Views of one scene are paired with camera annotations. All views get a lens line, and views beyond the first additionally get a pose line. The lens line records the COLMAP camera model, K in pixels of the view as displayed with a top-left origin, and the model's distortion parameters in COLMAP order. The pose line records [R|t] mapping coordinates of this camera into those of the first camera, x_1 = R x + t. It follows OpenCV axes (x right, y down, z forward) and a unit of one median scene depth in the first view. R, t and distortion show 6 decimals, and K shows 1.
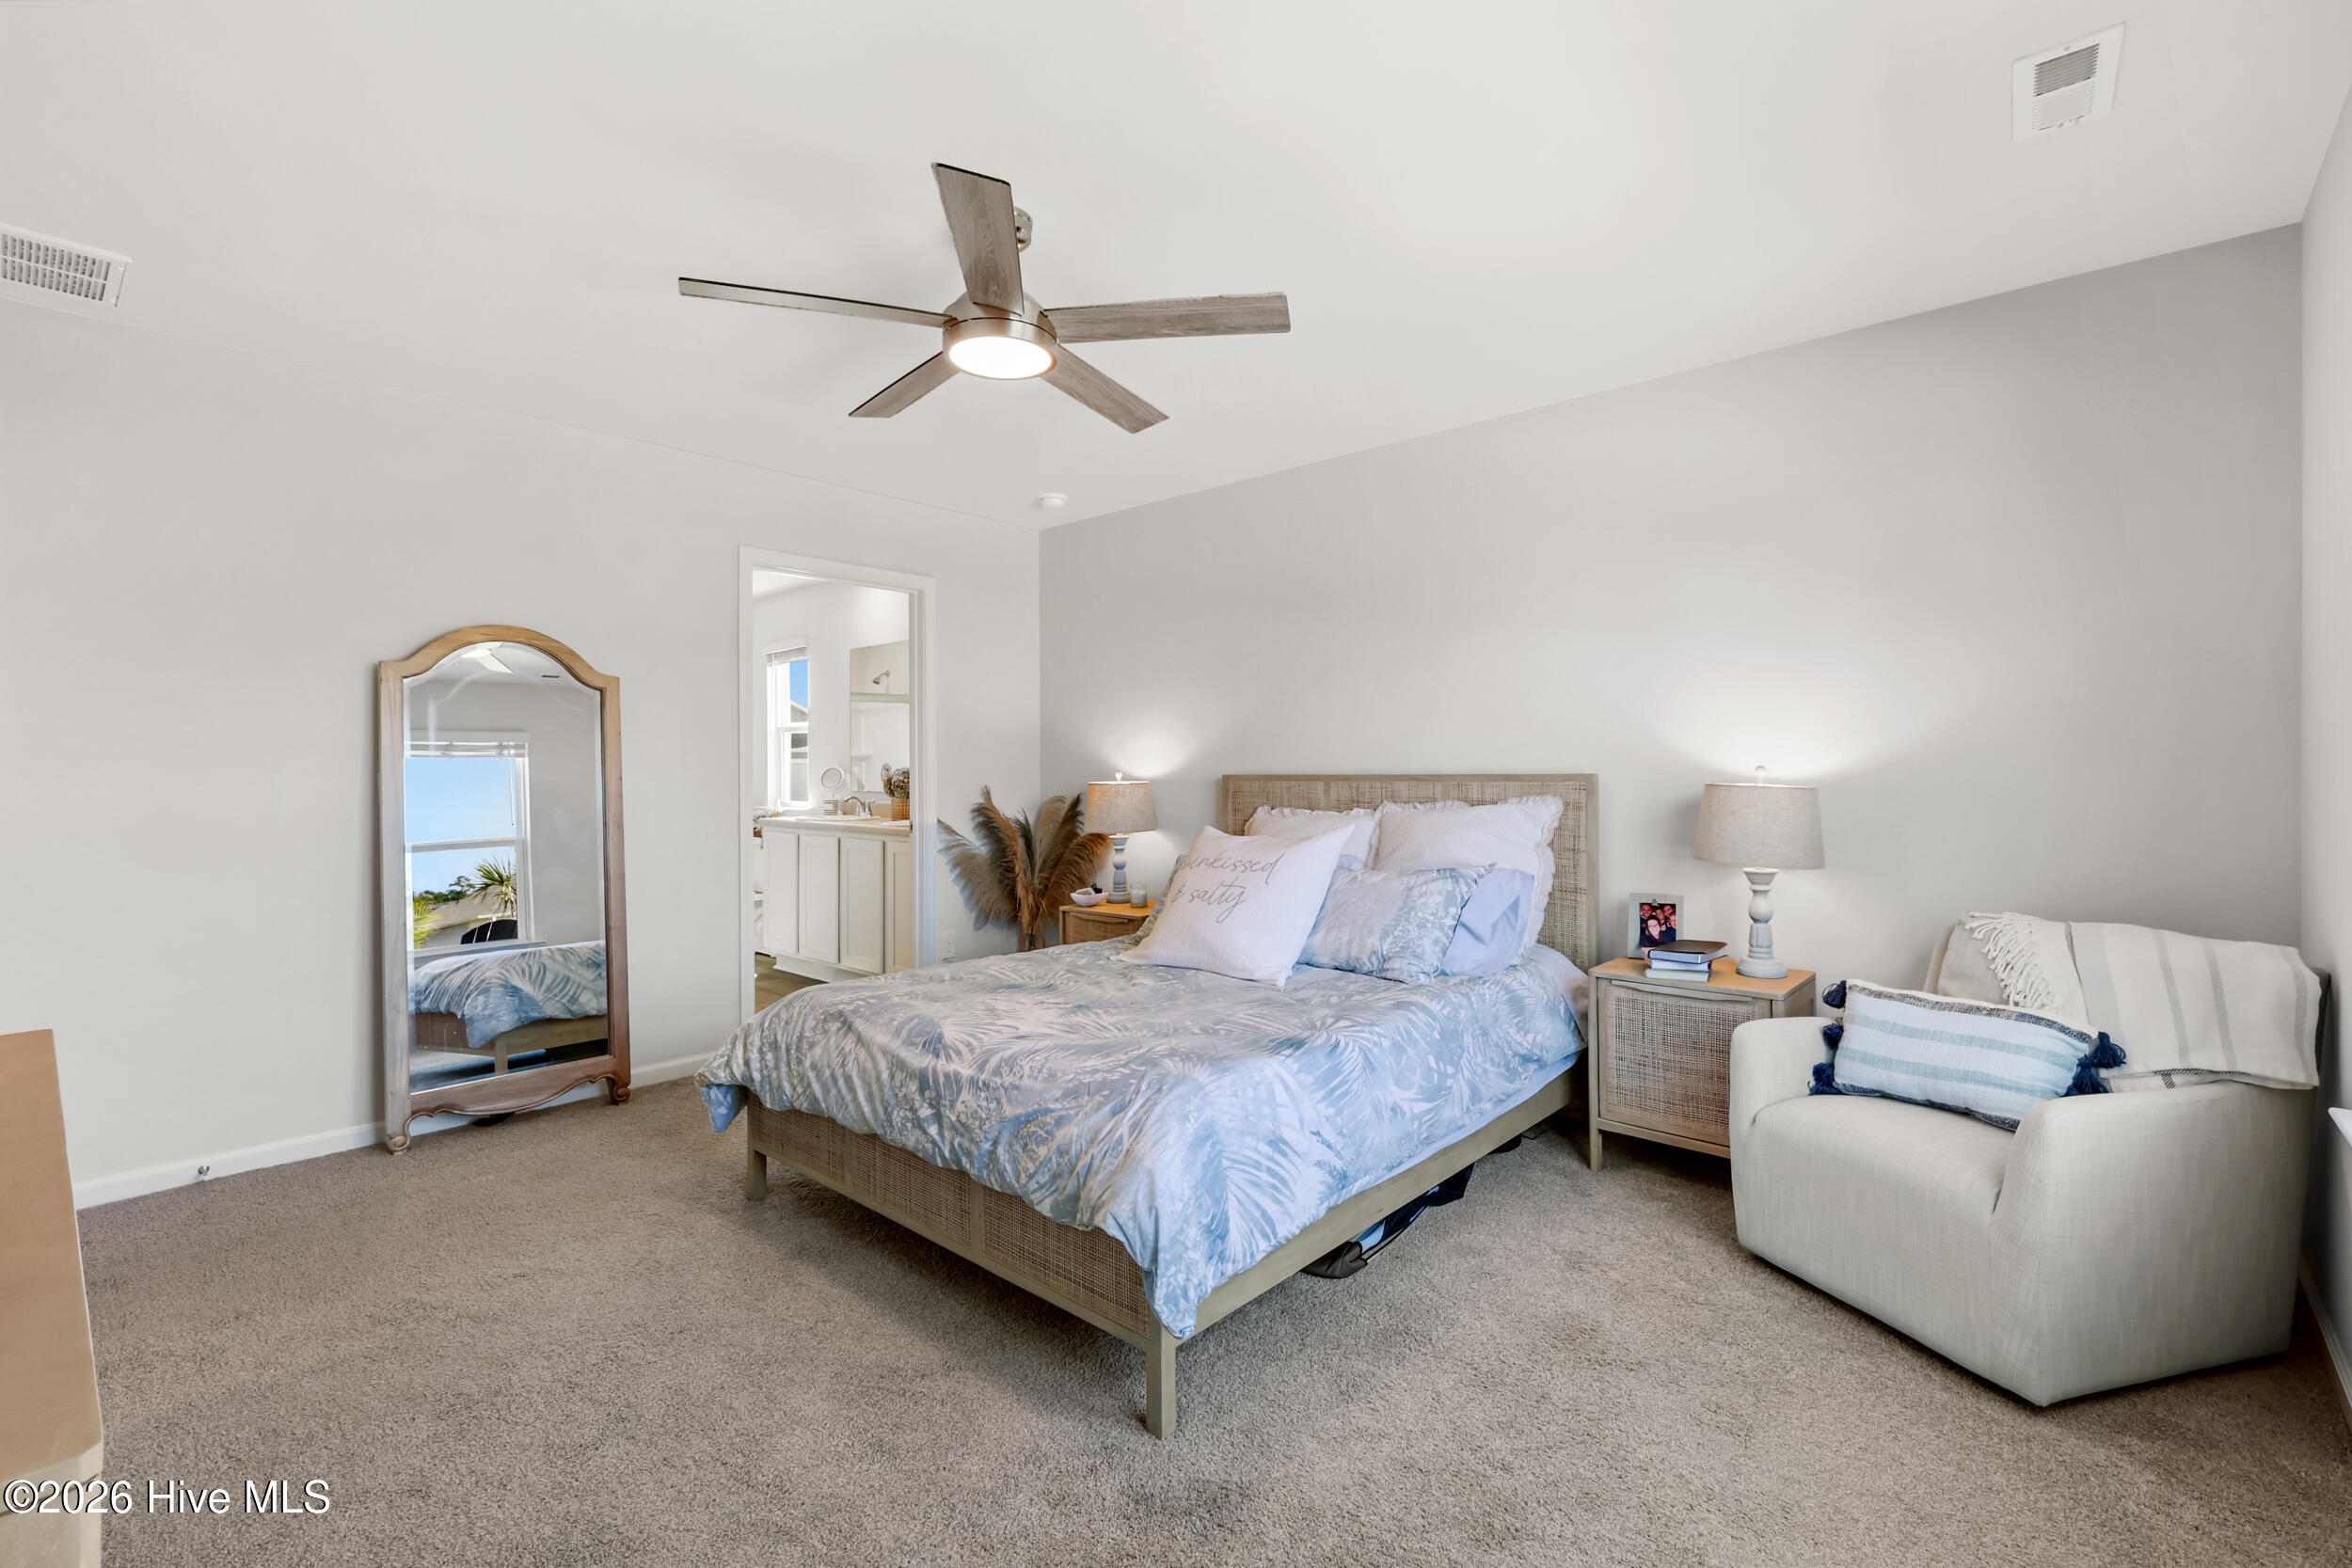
lens RADIAL K [[1042.3, 0, 1184.8], [0, 1042.3, 780.4], [0, 0, 1]] dist [0.000633, 0.005559]
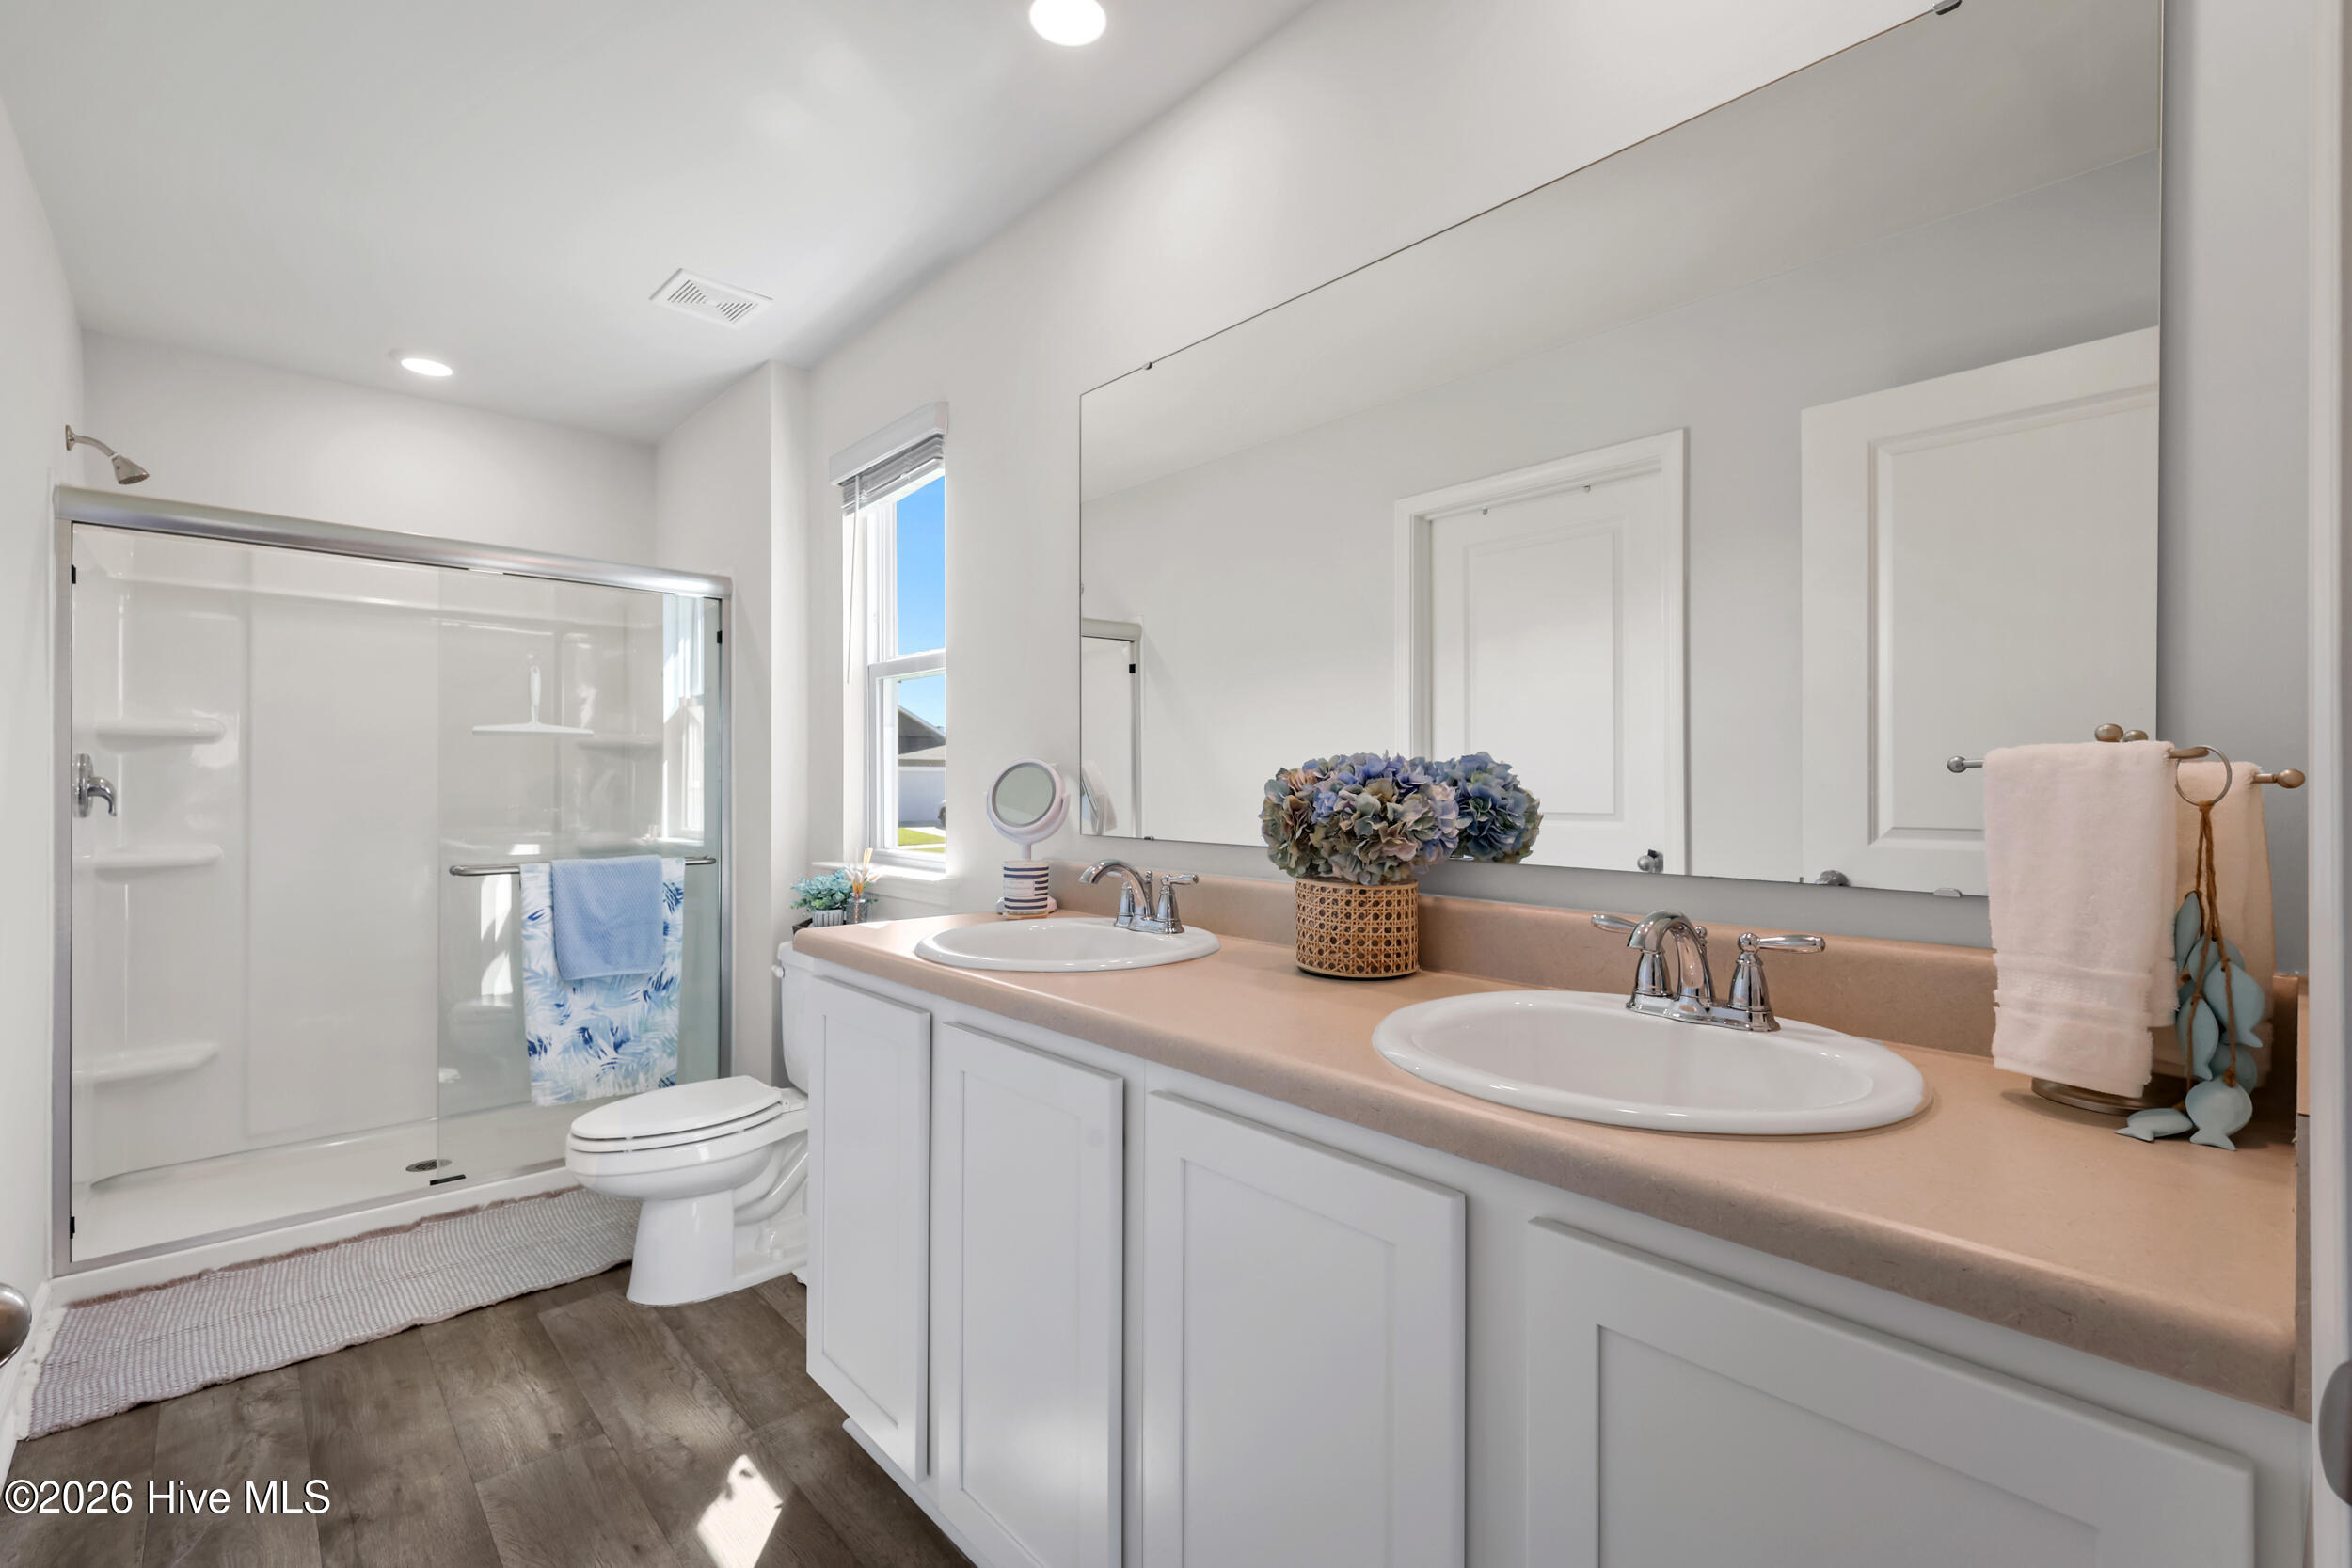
lens RADIAL K [[1042.3, 0, 1184.8], [0, 1042.3, 780.4], [0, 0, 1]] dist [0.000633, 0.005559]
pose [[0.994666, -0.001580, -0.103133, -0.262513], [0.000956, 0.999981, -0.006094, -0.004233], [0.103140, 0.005963, 0.994649, 0.705745]]
